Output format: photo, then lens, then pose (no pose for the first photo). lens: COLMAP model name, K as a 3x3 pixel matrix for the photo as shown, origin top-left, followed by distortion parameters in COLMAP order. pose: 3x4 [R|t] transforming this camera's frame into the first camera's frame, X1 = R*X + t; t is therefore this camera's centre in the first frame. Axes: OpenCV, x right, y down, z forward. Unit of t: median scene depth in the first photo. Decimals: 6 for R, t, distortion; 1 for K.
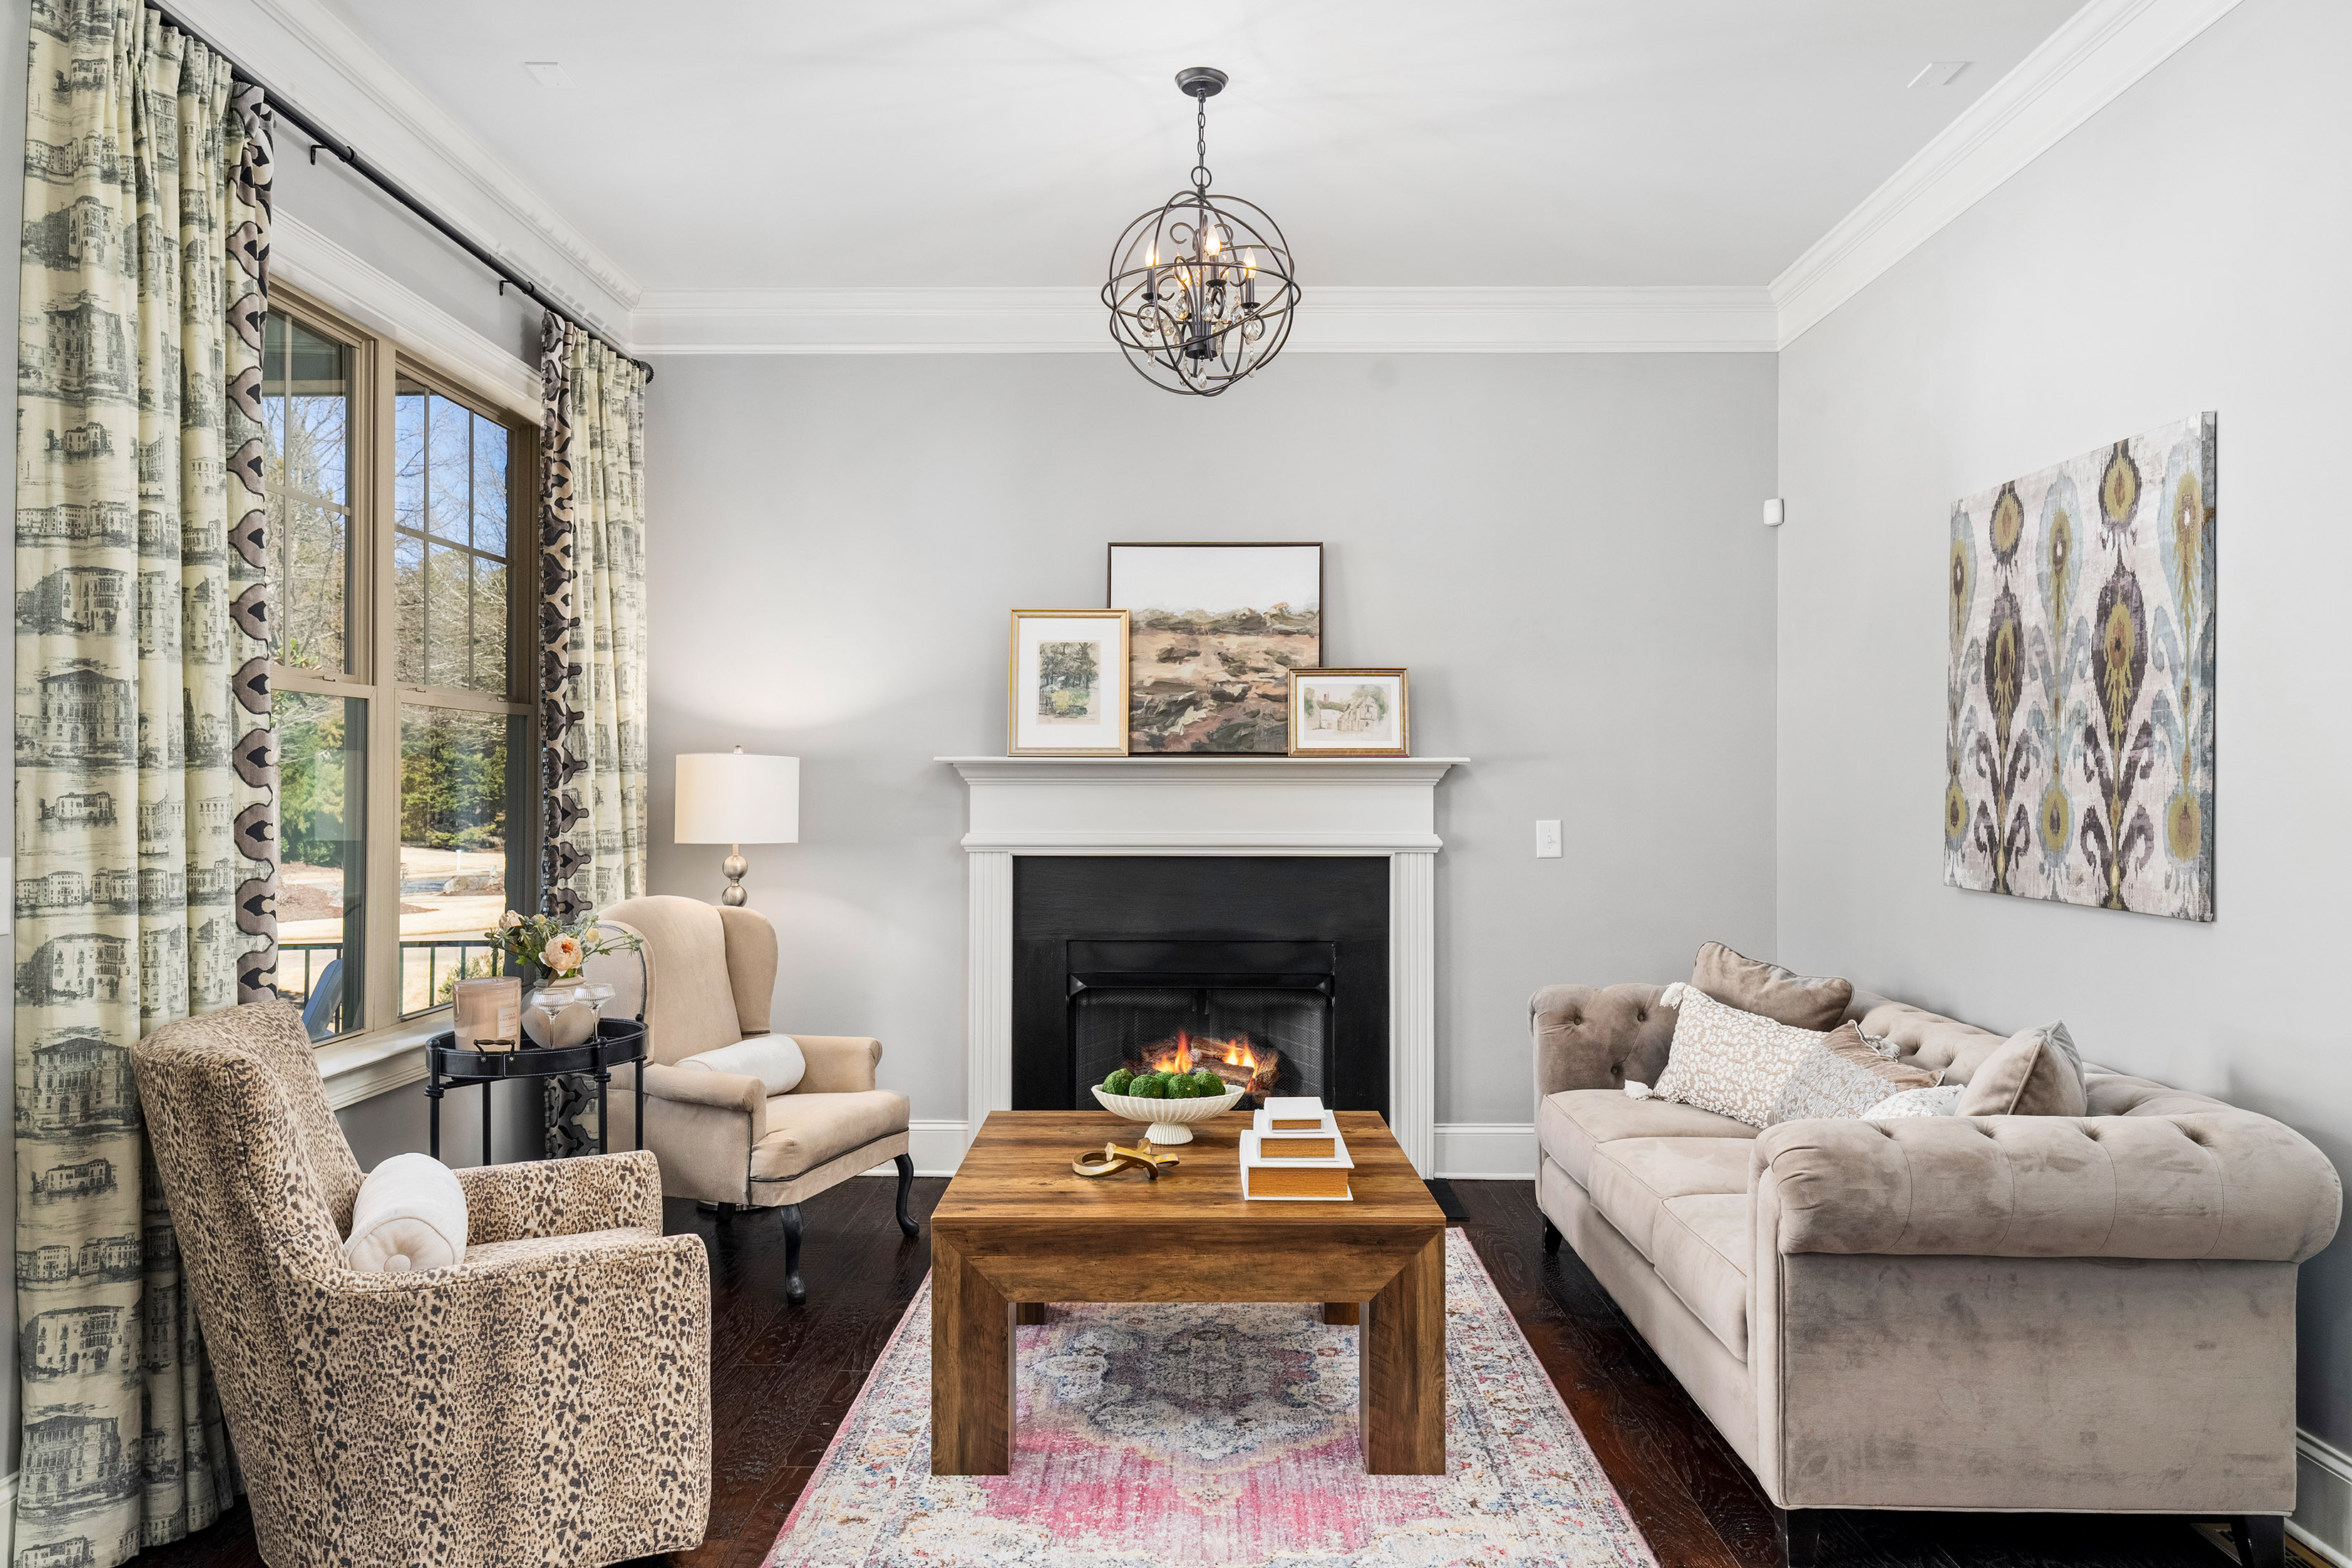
lens RADIAL K [[1596.3, 0, 1175.2], [0, 1596.3, 785.0], [0, 0, 1]] dist [0.005034, 0.006352]
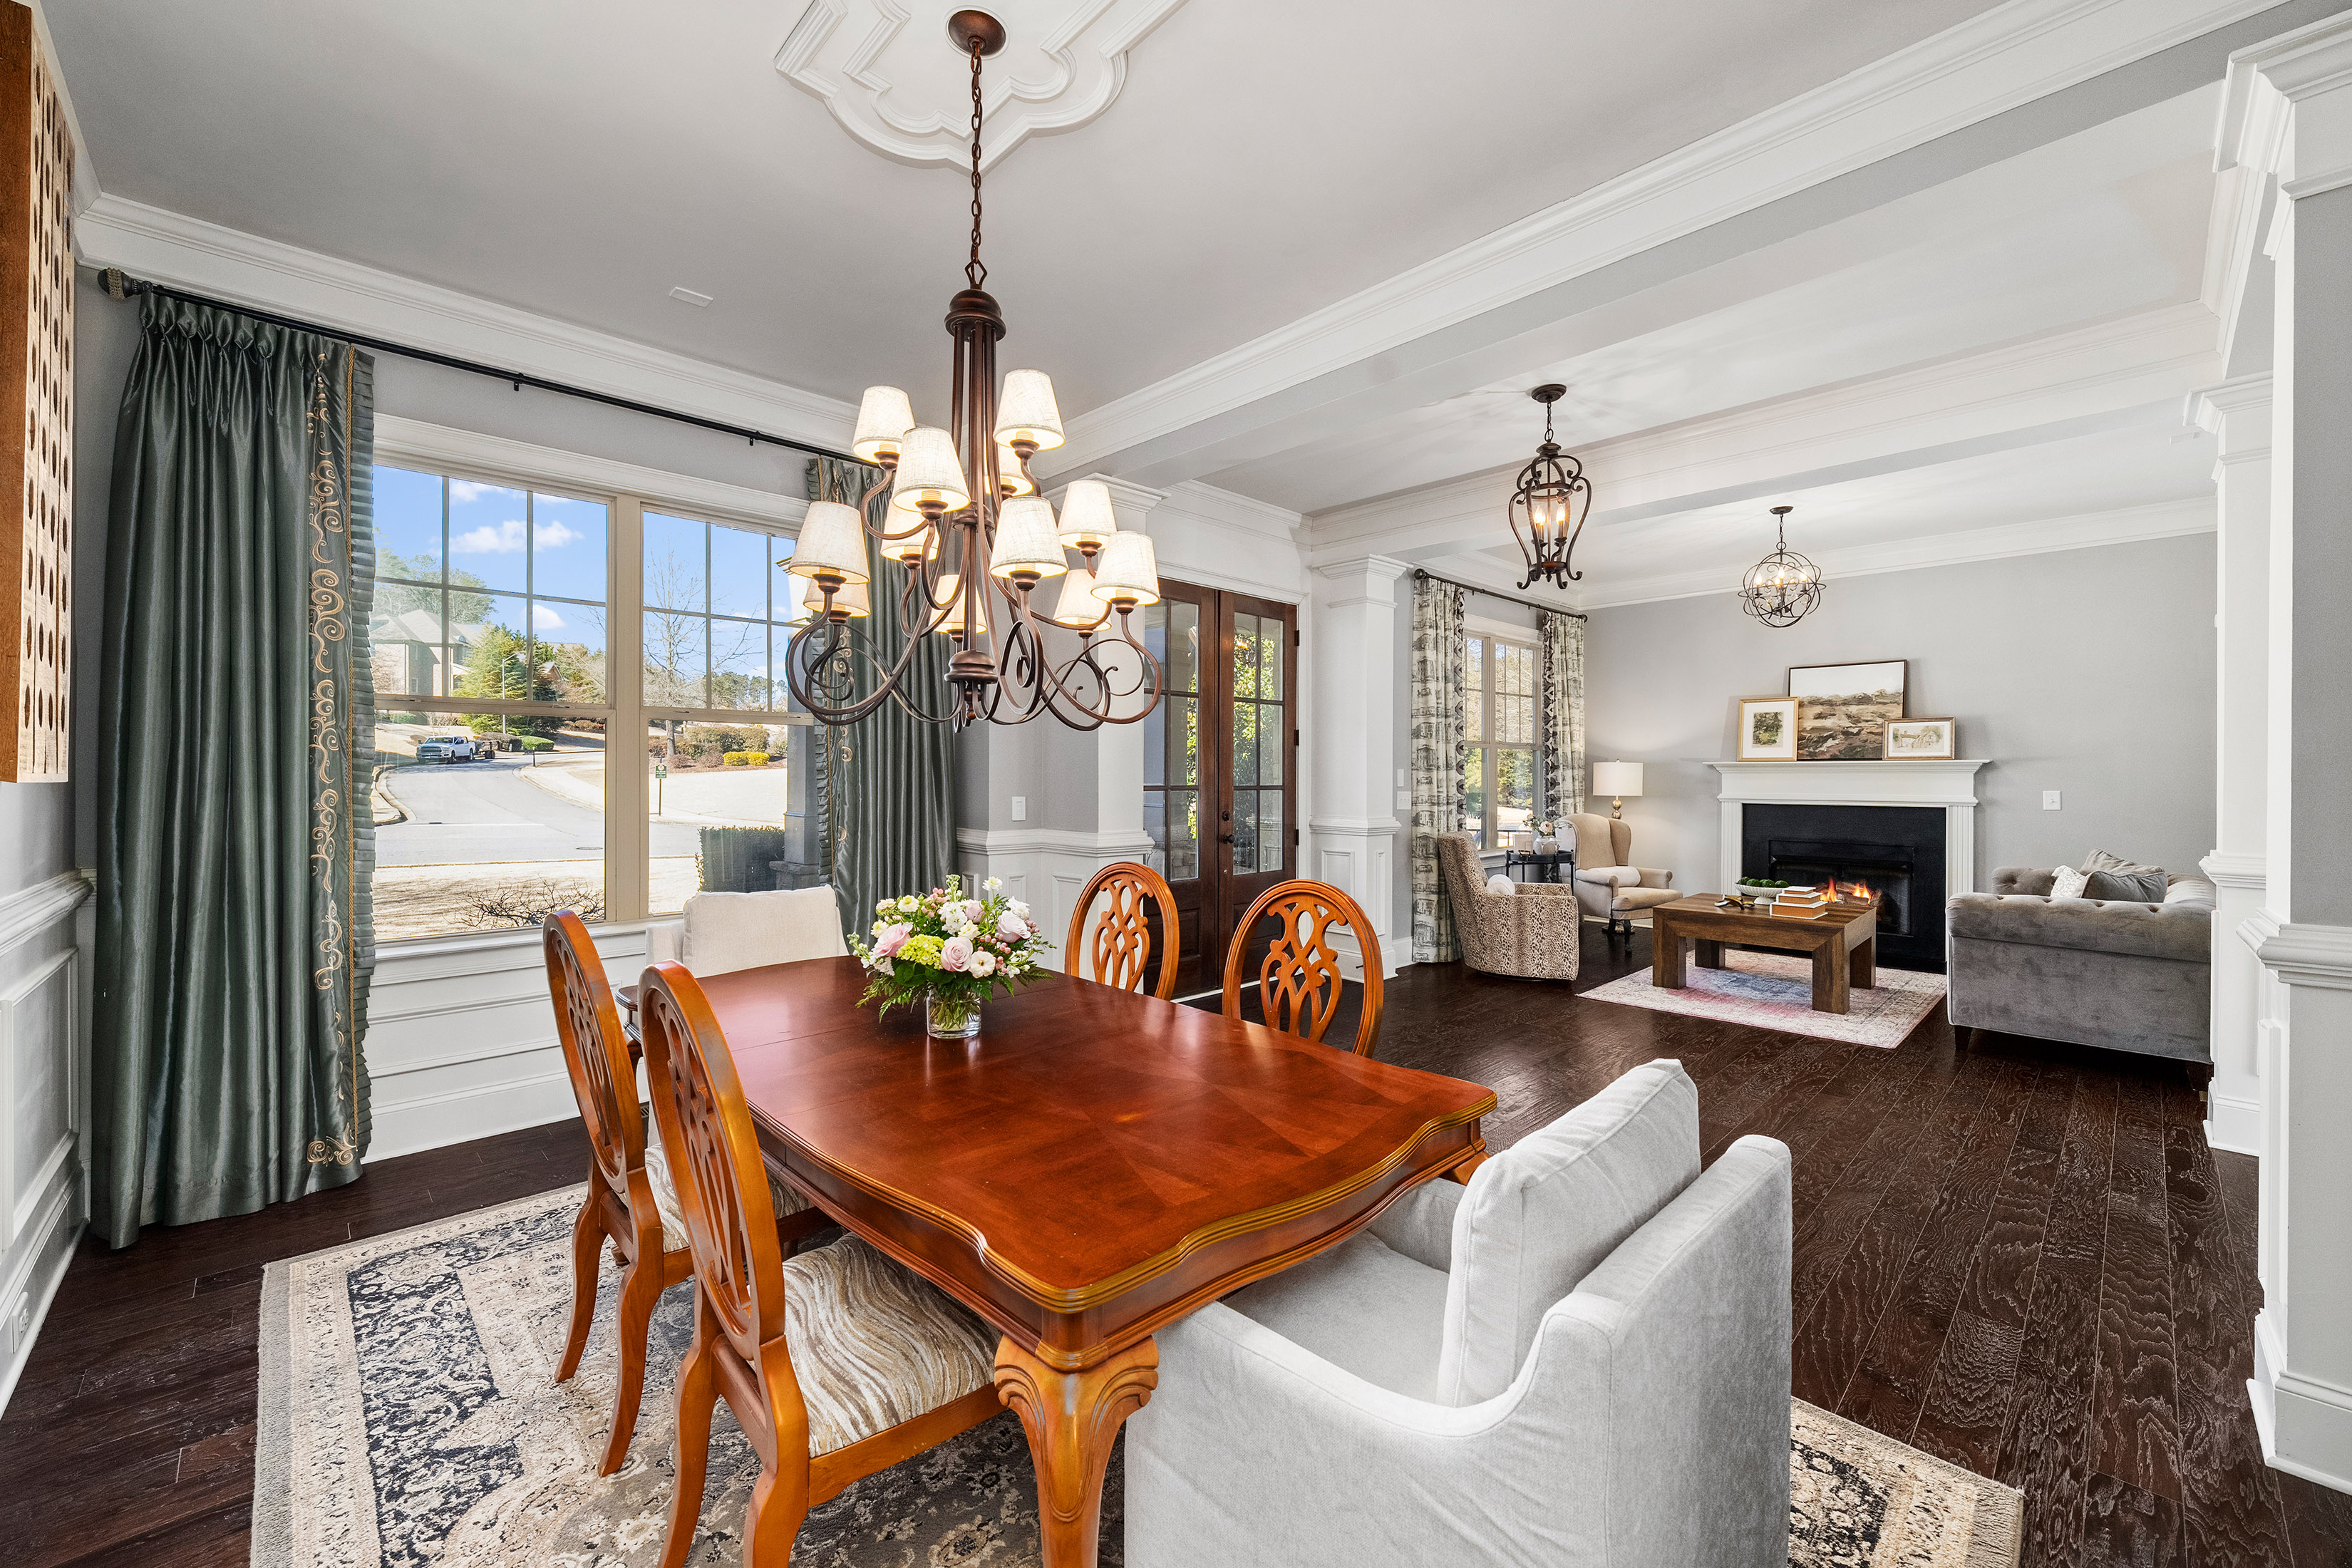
lens RADIAL K [[934.4, 0, 1170.6], [0, 934.4, 773.7], [0, 0, 1]] dist [-0.012427, -0.000107]
pose [[0.705435, -0.001301, -0.708773, 0.491434], [0.002760, 0.999996, 0.000911, -0.005521], [0.708769, -0.002599, 0.705436, -1.016690]]
